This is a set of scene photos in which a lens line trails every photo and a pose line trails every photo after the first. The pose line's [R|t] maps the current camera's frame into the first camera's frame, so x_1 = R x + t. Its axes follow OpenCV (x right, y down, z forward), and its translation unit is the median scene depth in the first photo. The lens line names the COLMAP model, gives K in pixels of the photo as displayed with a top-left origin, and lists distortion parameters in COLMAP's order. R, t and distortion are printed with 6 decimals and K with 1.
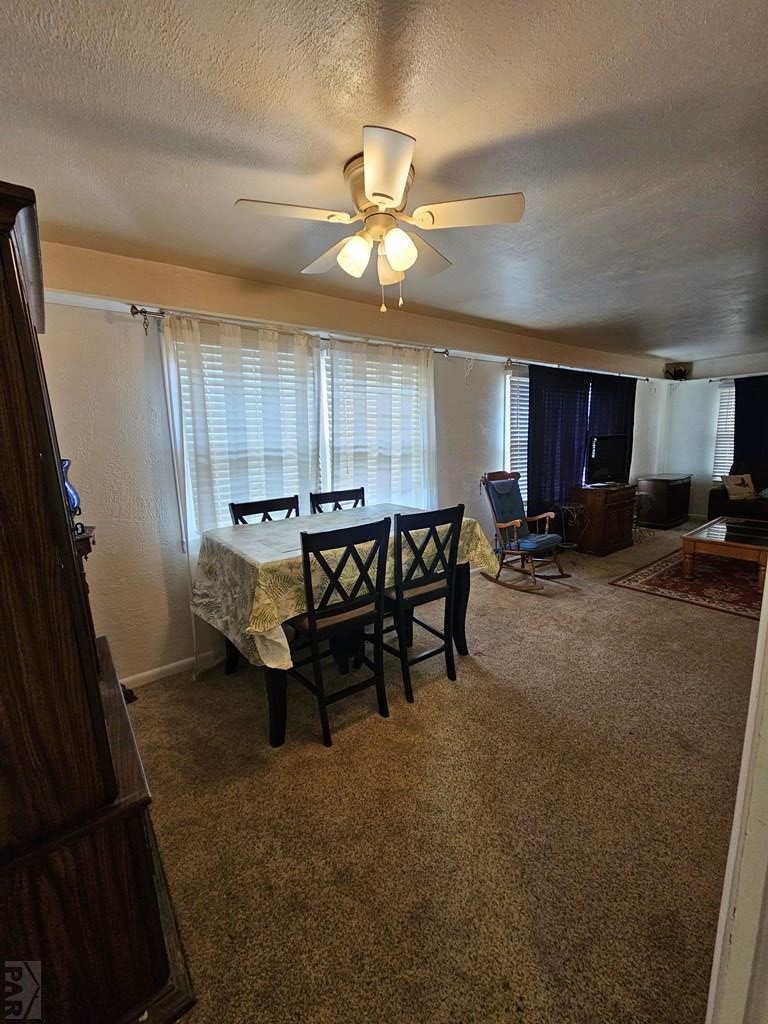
lens RADIAL K [[420.2, 0, 392.4], [0, 420.2, 507.0], [0, 0, 1]] dist [-0.001528, 0.000302]
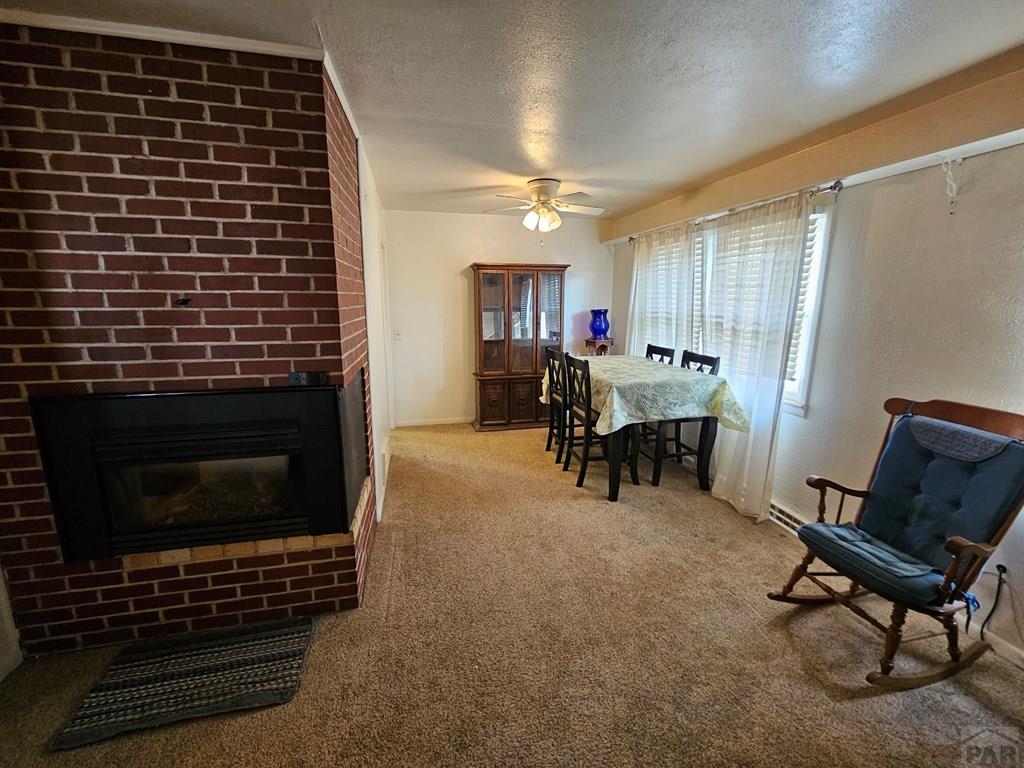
lens RADIAL K [[420.2, 0, 511.8], [0, 420.2, 380.3], [0, 0, 1]] dist [-0.001528, 0.000302]
pose [[-0.413580, 0.197287, -0.888836, 1.040596], [-0.151557, 0.947703, 0.280873, -0.200580], [0.897765, 0.250873, -0.362051, 0.919508]]
